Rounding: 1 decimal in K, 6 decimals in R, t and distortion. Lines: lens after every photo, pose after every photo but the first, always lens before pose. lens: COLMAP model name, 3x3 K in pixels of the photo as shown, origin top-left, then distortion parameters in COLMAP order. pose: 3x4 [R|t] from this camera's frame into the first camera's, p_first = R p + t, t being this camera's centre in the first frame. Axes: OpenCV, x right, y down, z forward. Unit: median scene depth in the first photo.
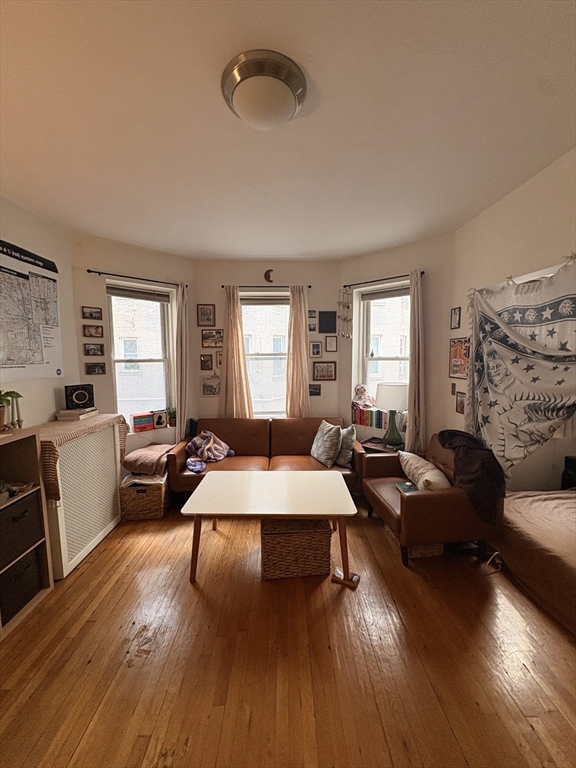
lens RADIAL K [[303.1, 0, 288.9], [0, 303.1, 384.5], [0, 0, 1]] dist [-0.001556, 0.000405]
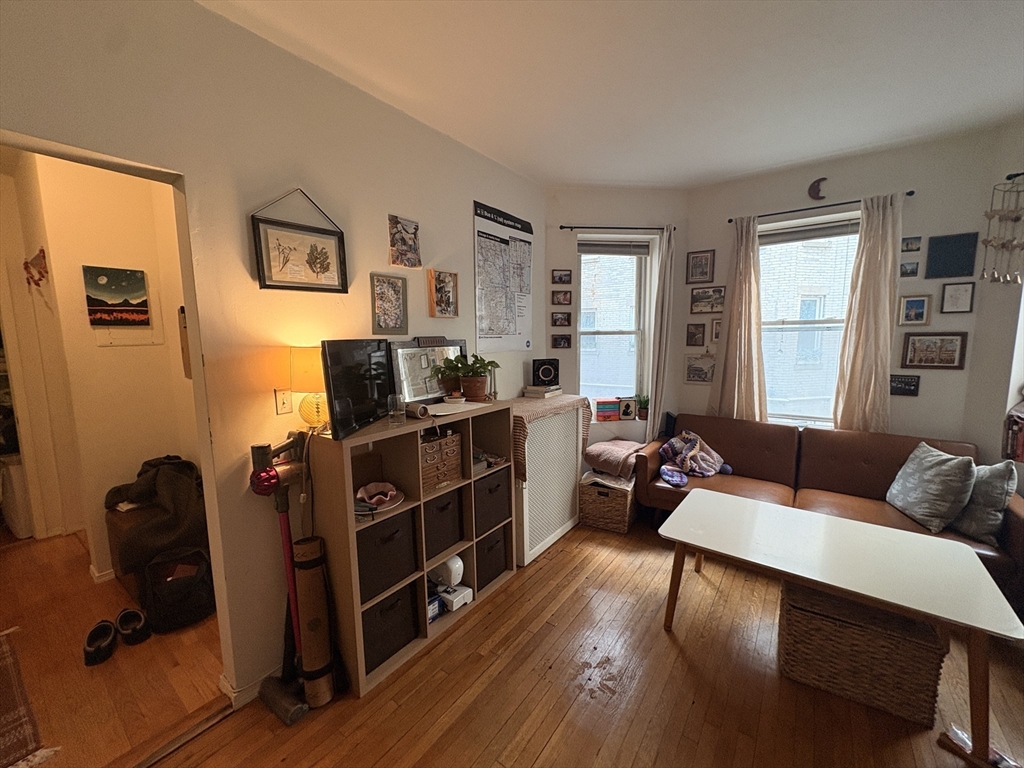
lens RADIAL K [[404.1, 0, 513.6], [0, 404.1, 383.4], [0, 0, 1]] dist [-0.001556, 0.000405]
pose [[0.797998, 0.067821, -0.598832, -0.059389], [-0.050076, 0.997673, 0.046261, 0.024001], [0.600576, -0.006929, 0.799537, -0.001468]]
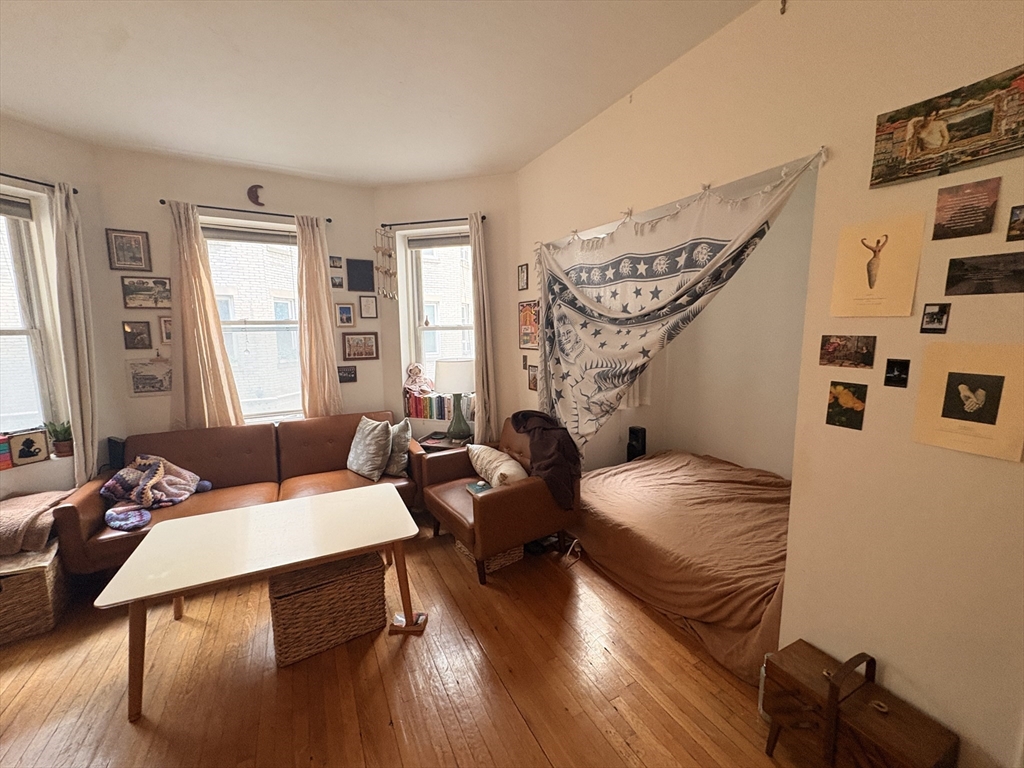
lens RADIAL K [[404.1, 0, 513.5], [0, 404.1, 383.4], [0, 0, 1]] dist [-0.001556, 0.000405]
pose [[0.889568, -0.063235, 0.452404, 0.006377], [0.048464, 0.997847, 0.044179, 0.024300], [-0.454224, -0.017375, 0.890718, 0.019524]]
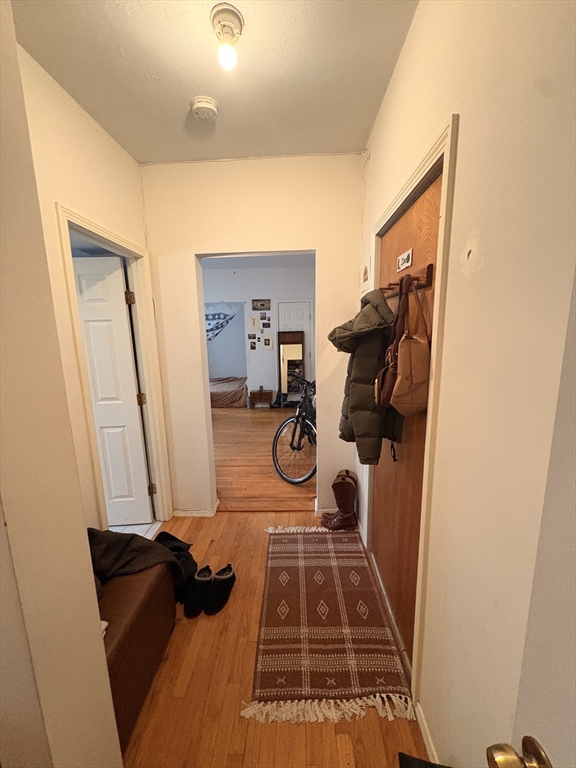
lens RADIAL K [[303.1, 0, 286.5], [0, 303.1, 384.5], [0, 0, 1]] dist [-0.001556, 0.000405]
pose [[0.032984, -0.168394, 0.985168, -2.094550], [0.112205, 0.980097, 0.163771, 0.038124], [-0.993138, 0.105139, 0.051223, -0.071485]]
